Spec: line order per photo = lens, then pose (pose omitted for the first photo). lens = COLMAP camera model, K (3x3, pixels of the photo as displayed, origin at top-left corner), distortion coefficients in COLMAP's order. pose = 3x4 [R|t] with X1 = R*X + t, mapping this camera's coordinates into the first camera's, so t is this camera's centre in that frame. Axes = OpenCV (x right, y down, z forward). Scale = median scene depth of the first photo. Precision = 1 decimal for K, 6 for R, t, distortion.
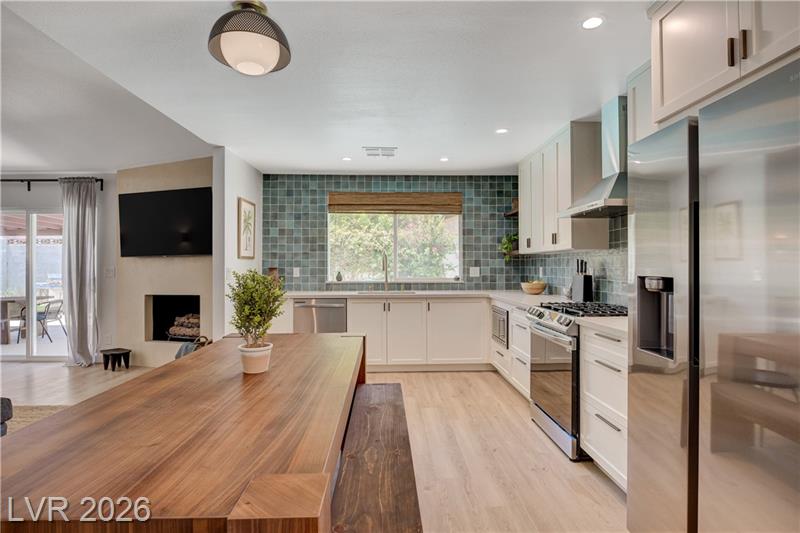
lens RADIAL K [[417.8, 0, 401.5], [0, 417.8, 259.9], [0, 0, 1]] dist [-0.005663, -0.001487]
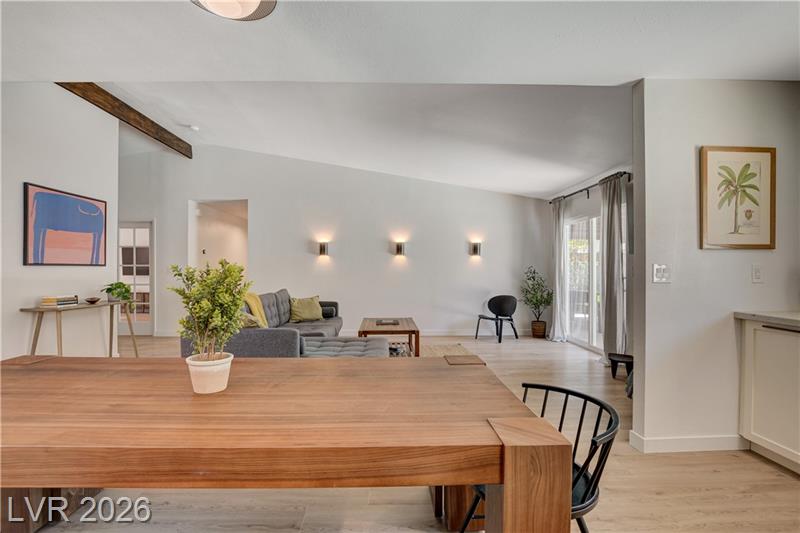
lens RADIAL K [[381.7, 0, 400.9], [0, 381.7, 269.2], [0, 0, 1]] dist [-0.021490, 0.000637]
pose [[-0.004247, 0.003823, -0.999984, 0.127901], [0.013127, 0.999907, 0.003767, 0.015031], [0.999905, -0.013111, -0.004297, 0.473083]]
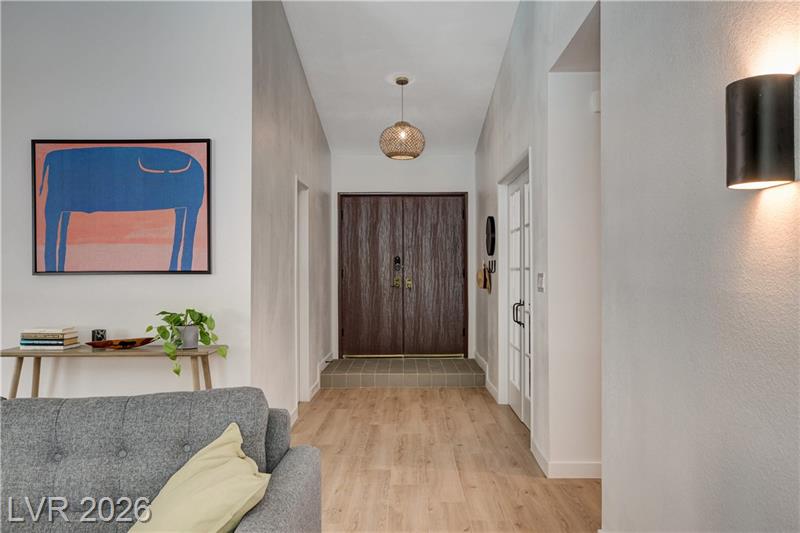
lens RADIAL K [[648.6, 0, 394.6], [0, 648.6, 275.2], [0, 0, 1]] dist [0.011238, 0.003527]
pose [[-0.998097, 0.007388, 0.061220, -0.964563], [0.006843, 0.999935, -0.009119, 0.011568], [-0.061283, -0.008682, -0.998083, 0.494467]]
